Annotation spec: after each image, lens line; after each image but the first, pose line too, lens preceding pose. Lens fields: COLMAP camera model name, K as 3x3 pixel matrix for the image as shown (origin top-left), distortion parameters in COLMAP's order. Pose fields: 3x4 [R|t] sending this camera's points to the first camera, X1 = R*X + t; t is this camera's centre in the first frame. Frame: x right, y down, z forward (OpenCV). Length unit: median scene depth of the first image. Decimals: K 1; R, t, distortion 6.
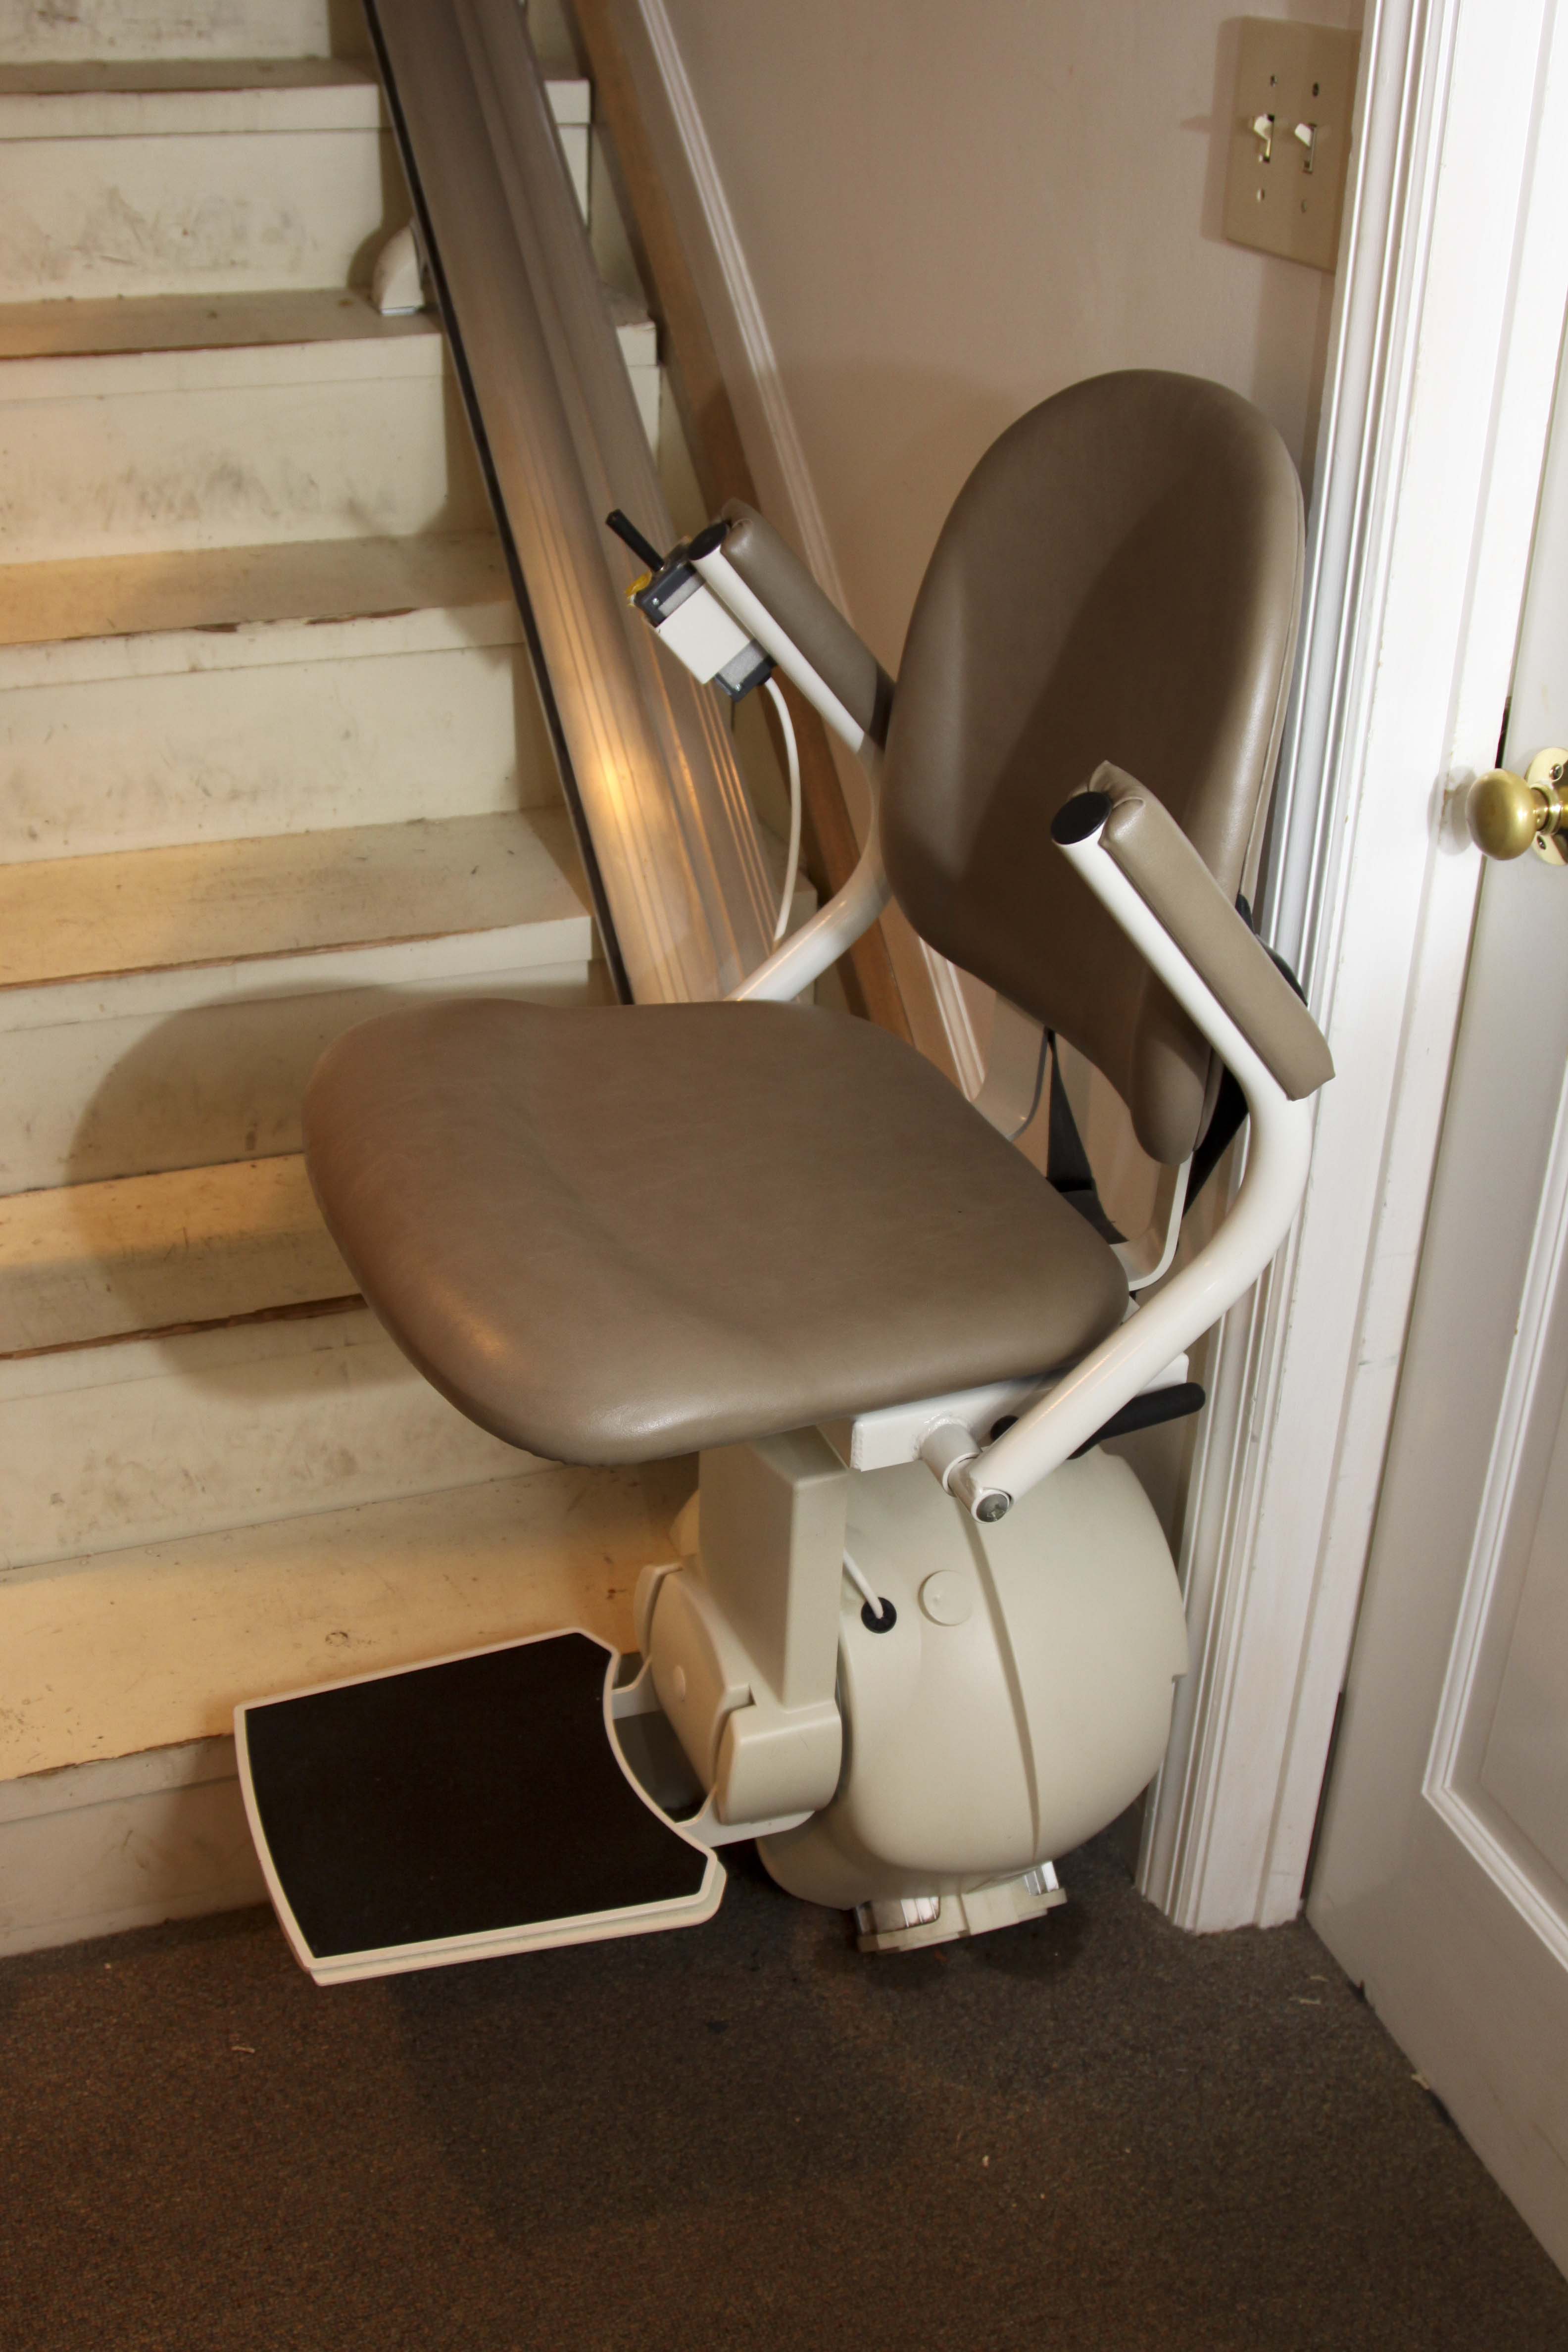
lens RADIAL K [[2482.3, 0, 798.4], [0, 2482.3, 1200.9], [0, 0, 1]] dist [-0.103391, 0.000000]
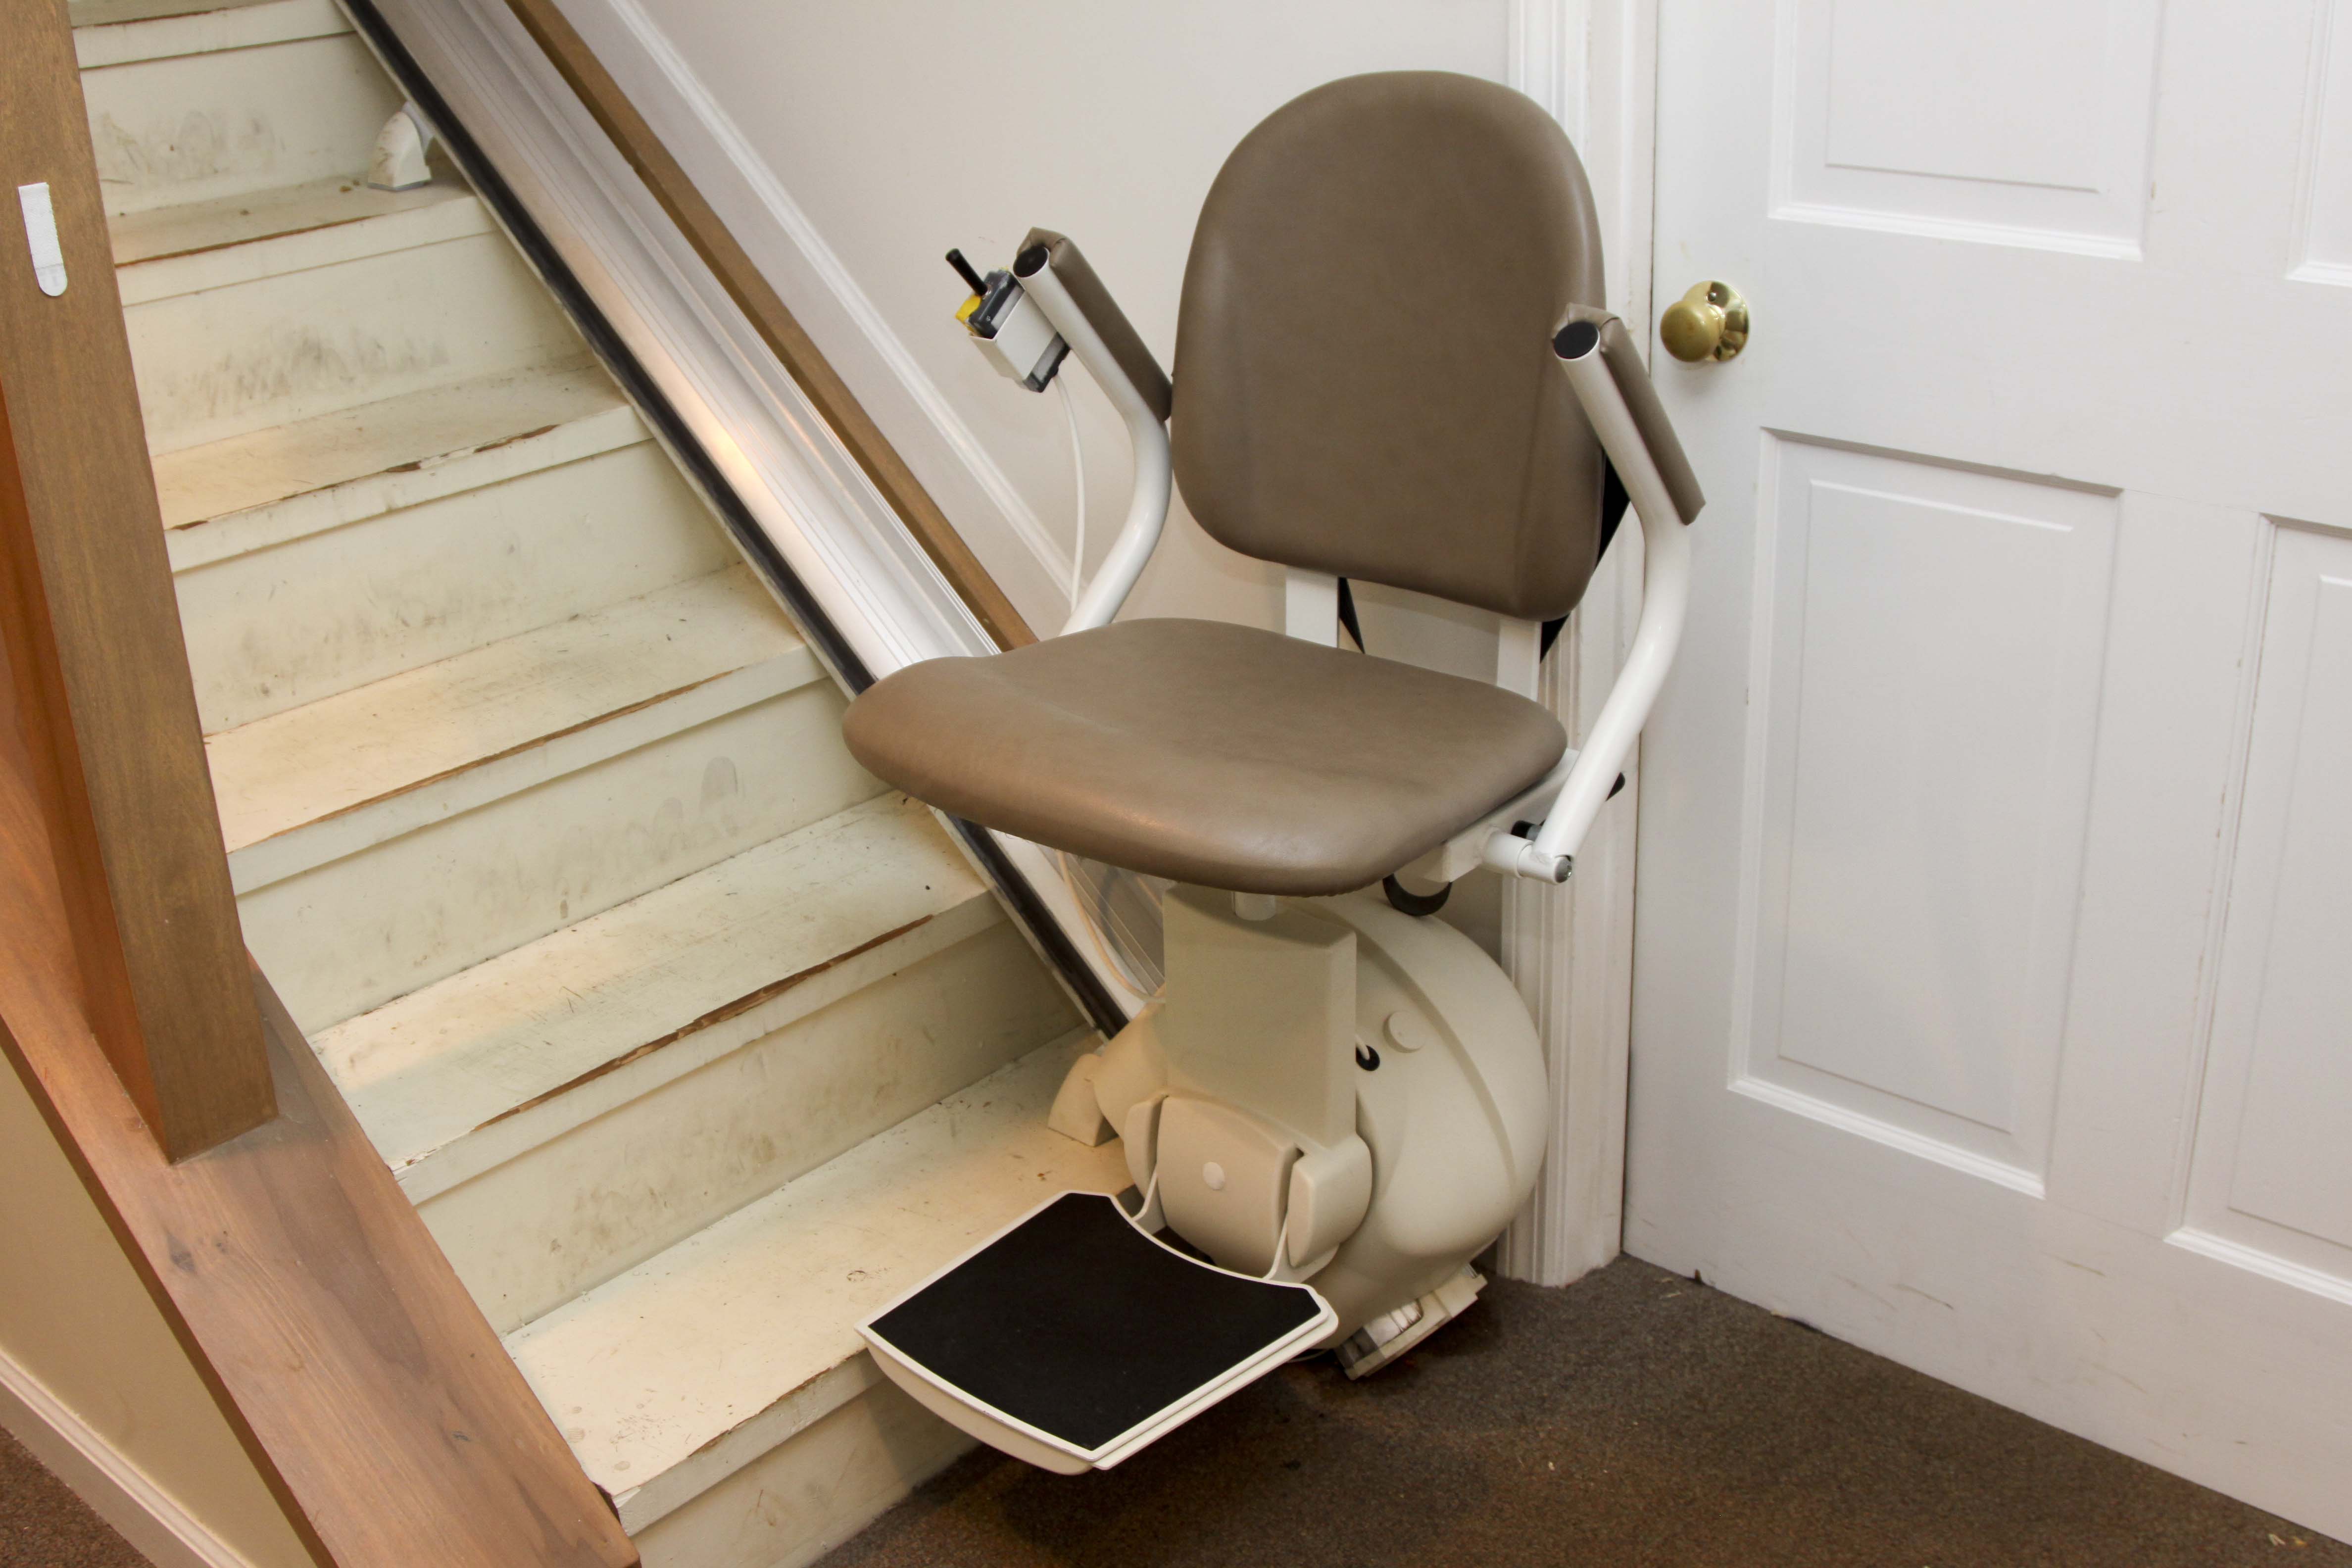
lens RADIAL K [[2482.3, 0, 1183.3], [0, 2482.3, 779.1], [0, 0, 1]] dist [-0.103391, 0.000000]
pose [[0.879857, -0.236394, 0.412273, -0.443527], [0.284115, 0.957060, -0.057577, 0.064737], [-0.380959, 0.167793, 0.909239, -0.108654]]
